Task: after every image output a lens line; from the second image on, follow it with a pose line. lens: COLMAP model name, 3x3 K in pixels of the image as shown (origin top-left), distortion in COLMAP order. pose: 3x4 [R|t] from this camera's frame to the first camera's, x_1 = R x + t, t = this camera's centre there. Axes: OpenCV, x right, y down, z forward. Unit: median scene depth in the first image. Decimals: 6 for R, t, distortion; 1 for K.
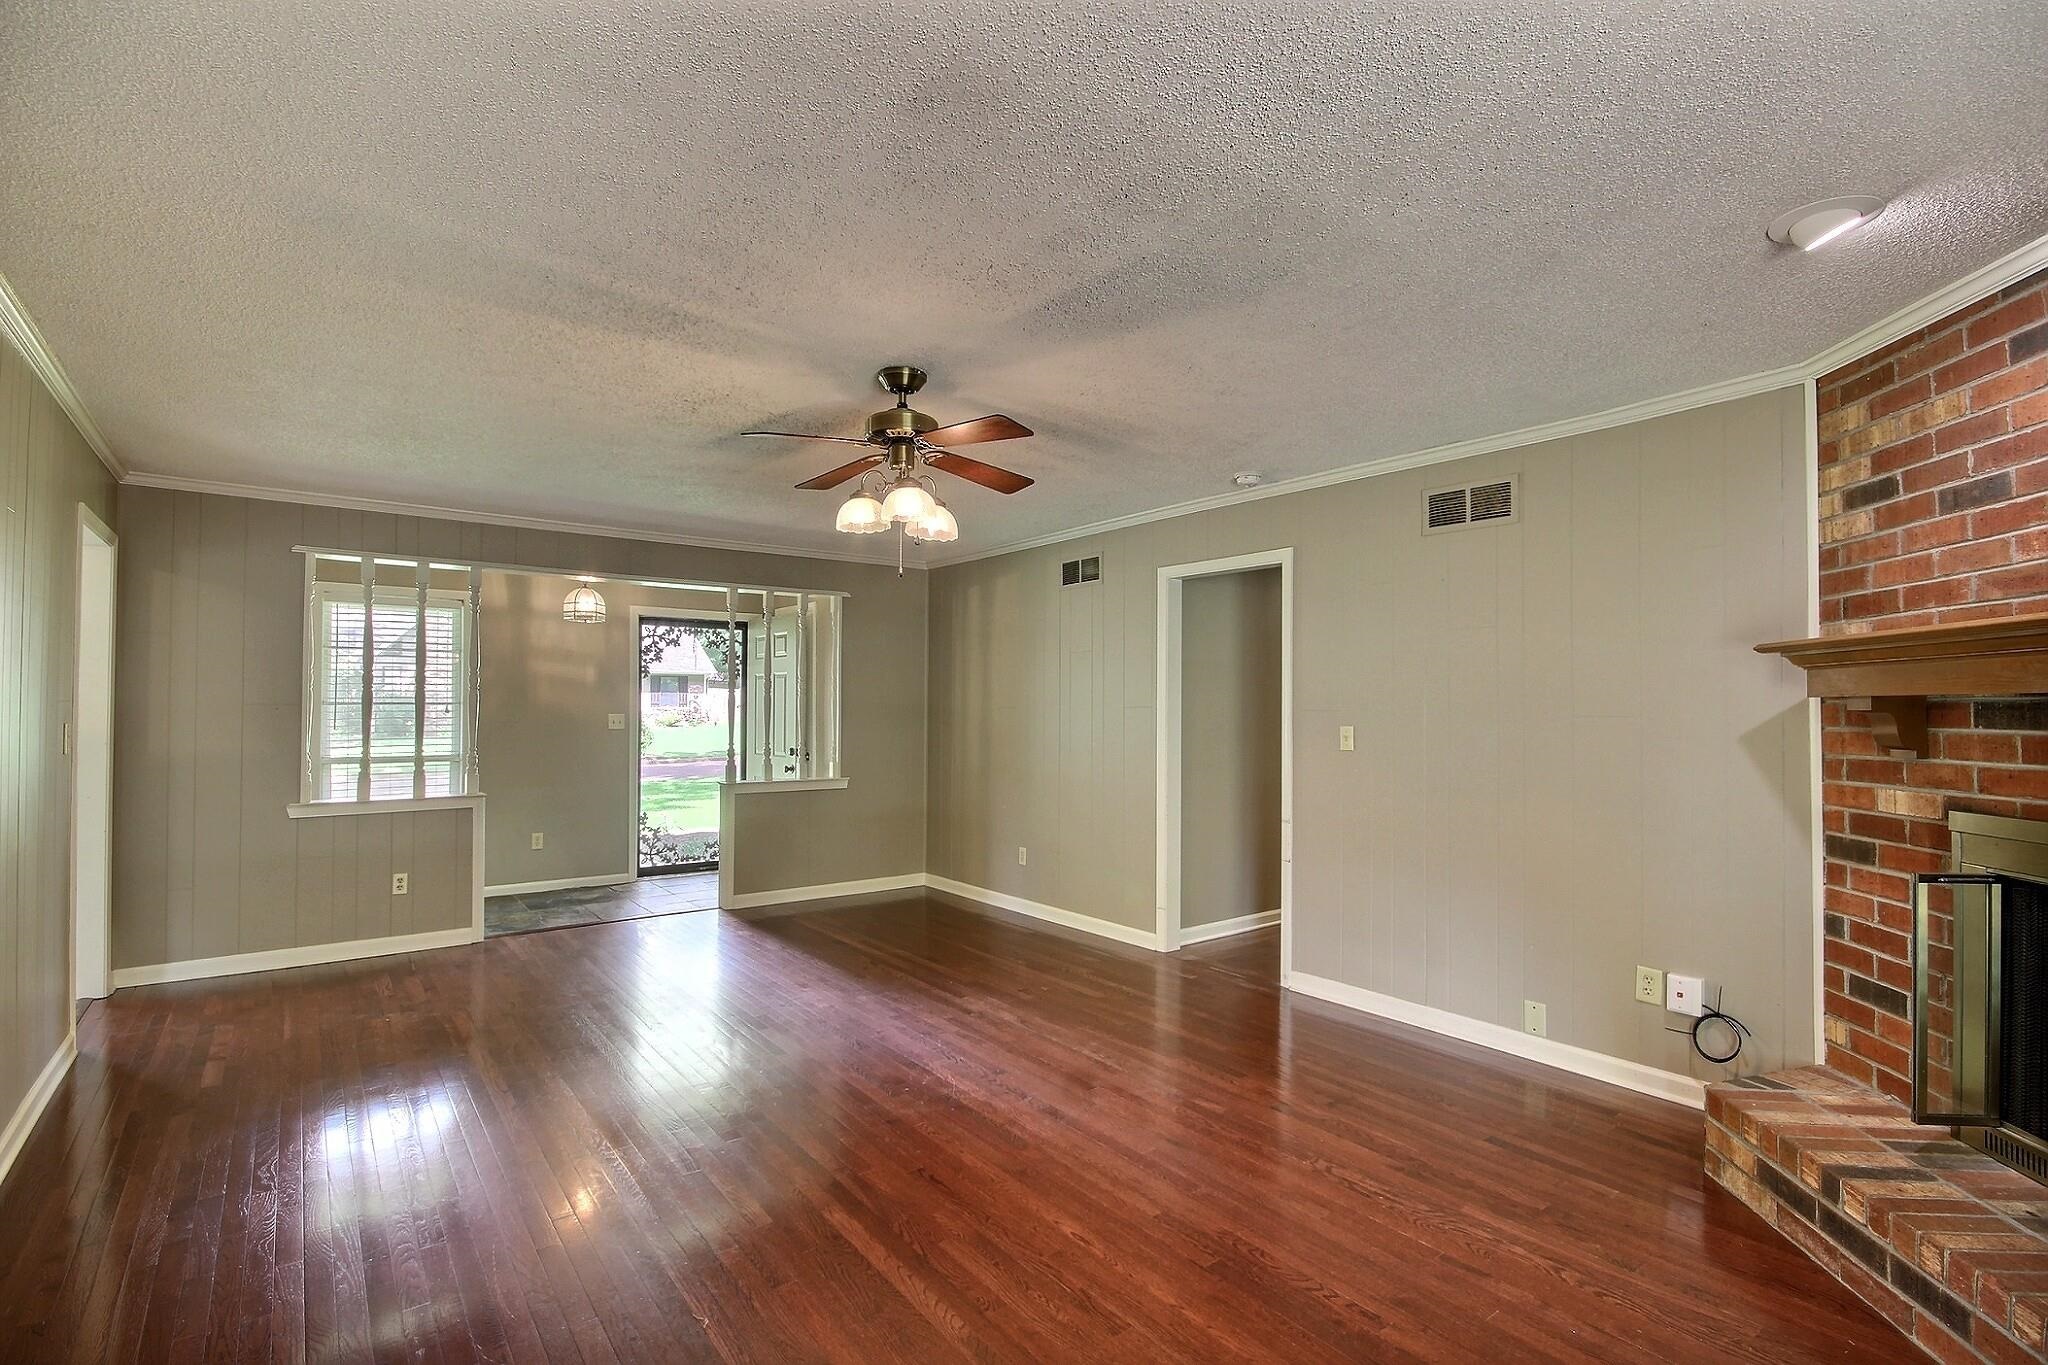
lens RADIAL K [[952.2, 0, 1019.9], [0, 952.2, 699.1], [0, 0, 1]] dist [-0.003627, -0.000214]
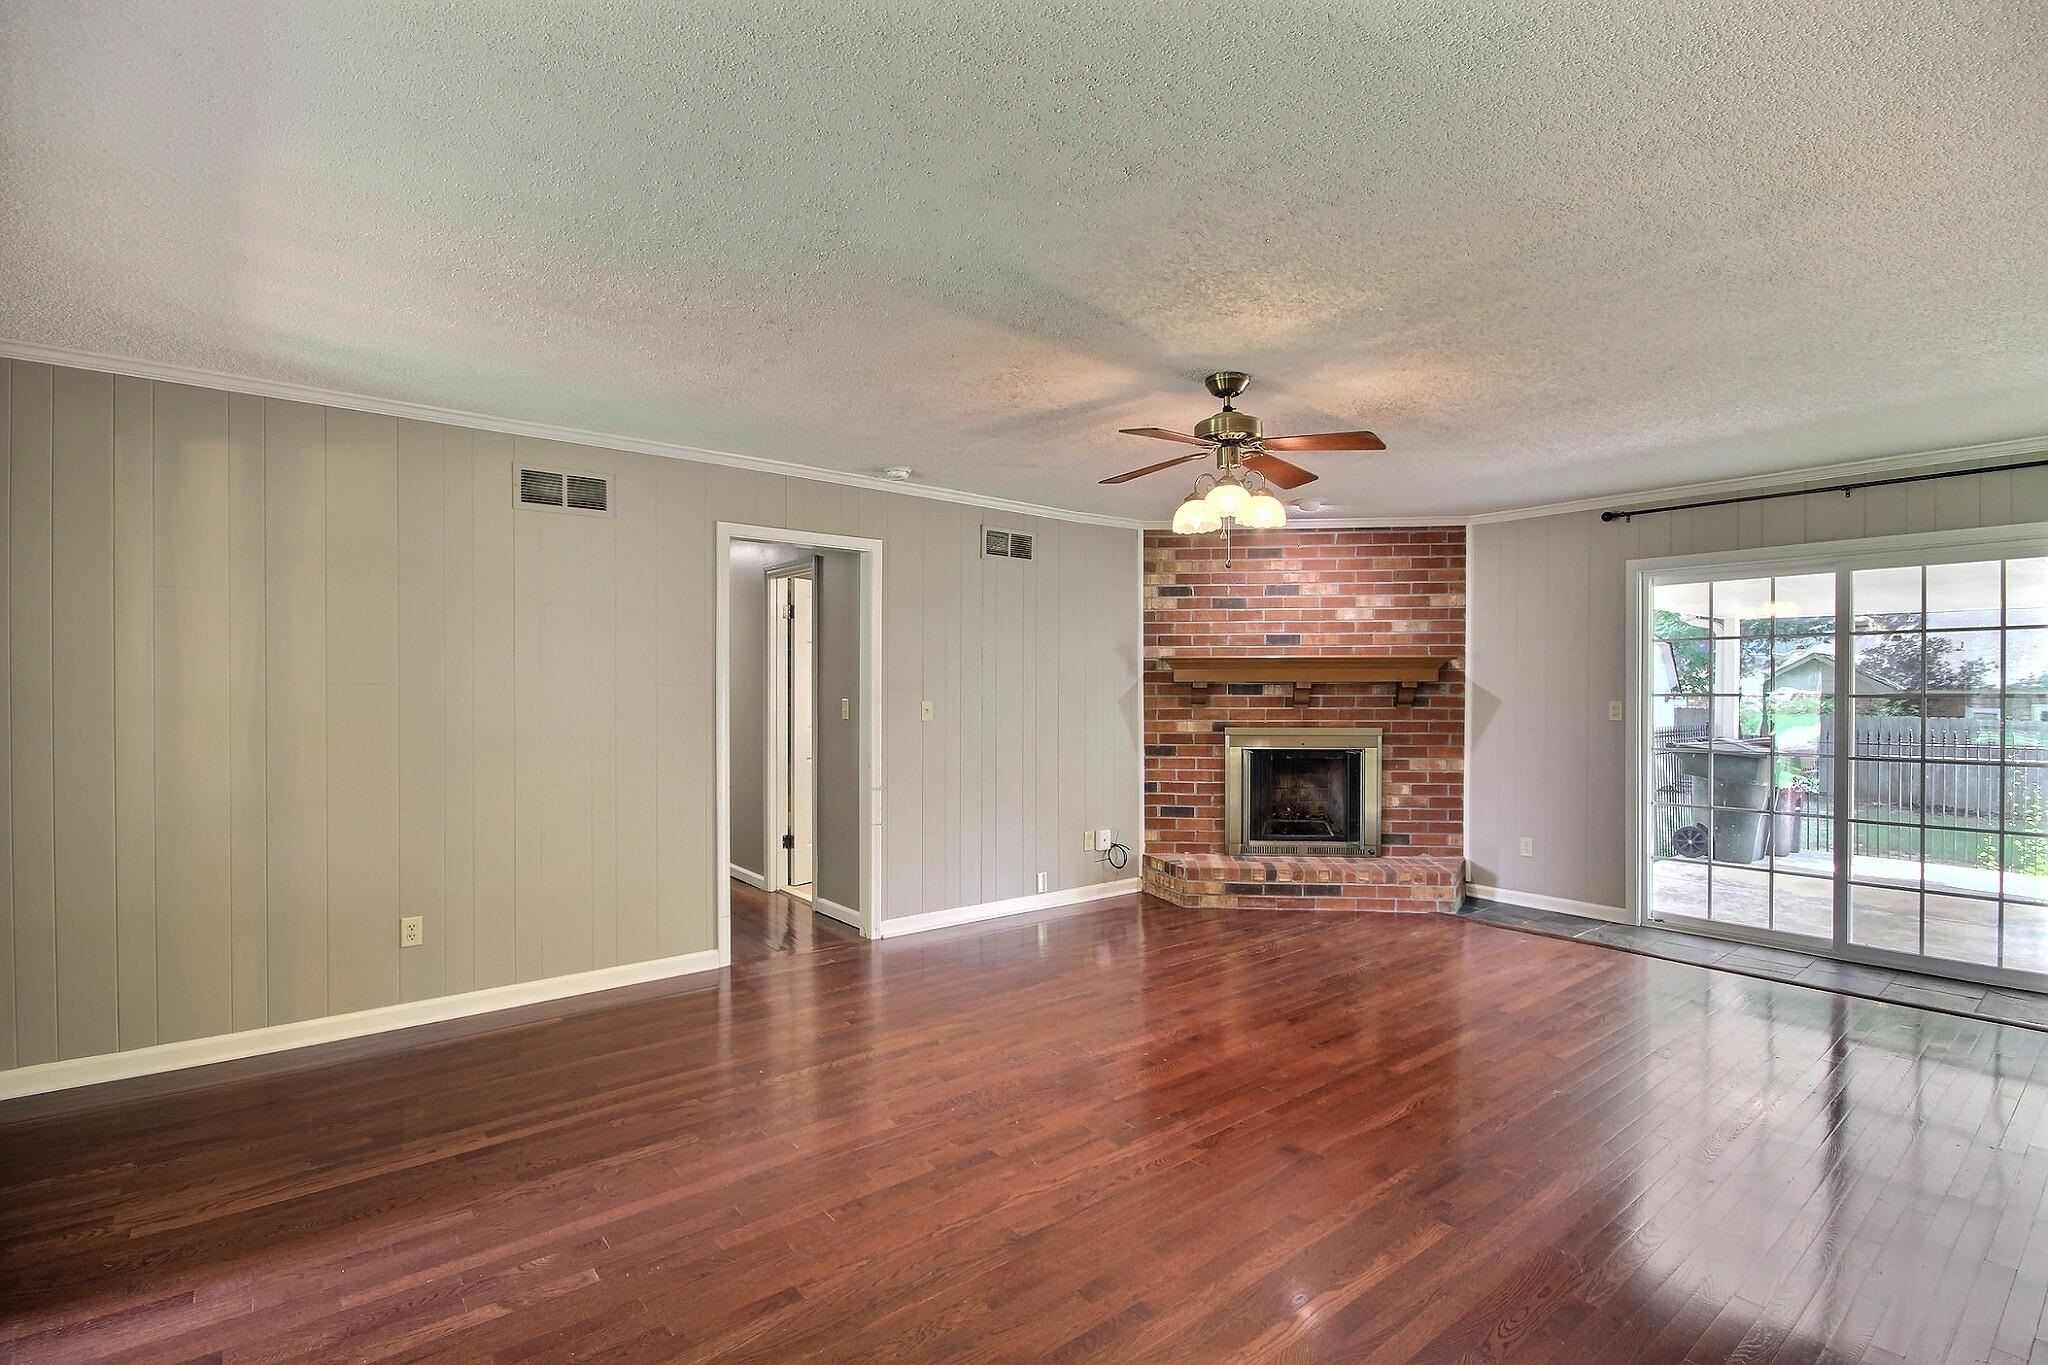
lens RADIAL K [[952.2, 0, 1019.9], [0, 952.2, 699.1], [0, 0, 1]] dist [-0.003627, -0.000214]
pose [[-0.026909, -0.015821, 0.999513, -1.331370], [-0.013018, 0.999796, 0.015475, 0.008750], [-0.999553, -0.012595, -0.027109, 1.394706]]
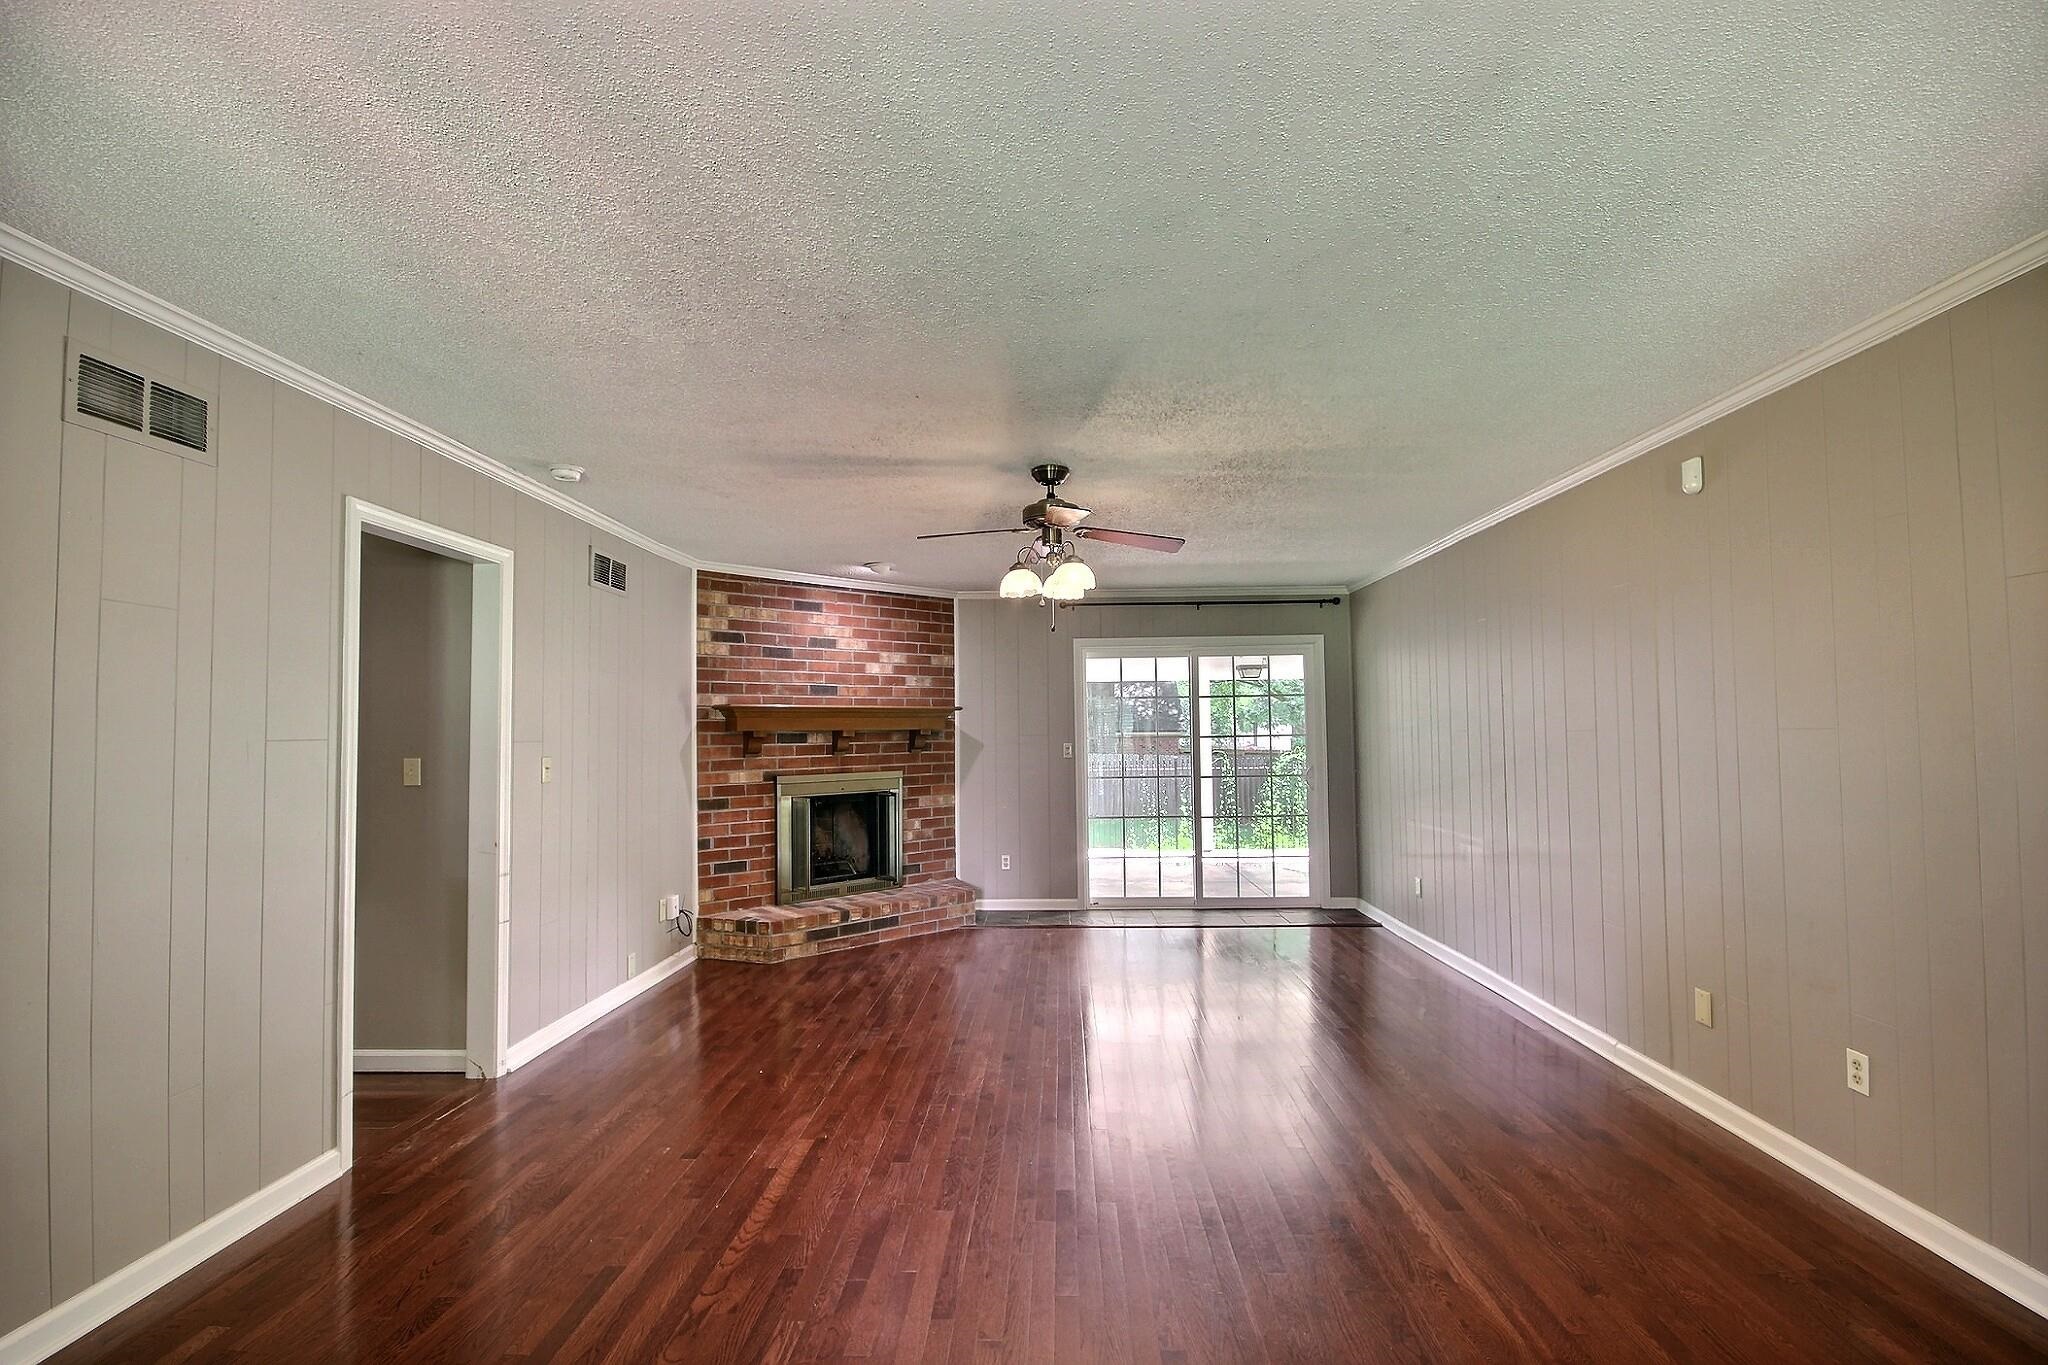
lens RADIAL K [[952.2, 0, 1019.9], [0, 952.2, 699.1], [0, 0, 1]] dist [-0.003627, -0.000214]
pose [[-0.771692, 0.025784, 0.635473, -0.978021], [-0.000380, 0.999159, -0.041002, 0.013528], [-0.635996, -0.031882, -0.771034, 2.198748]]
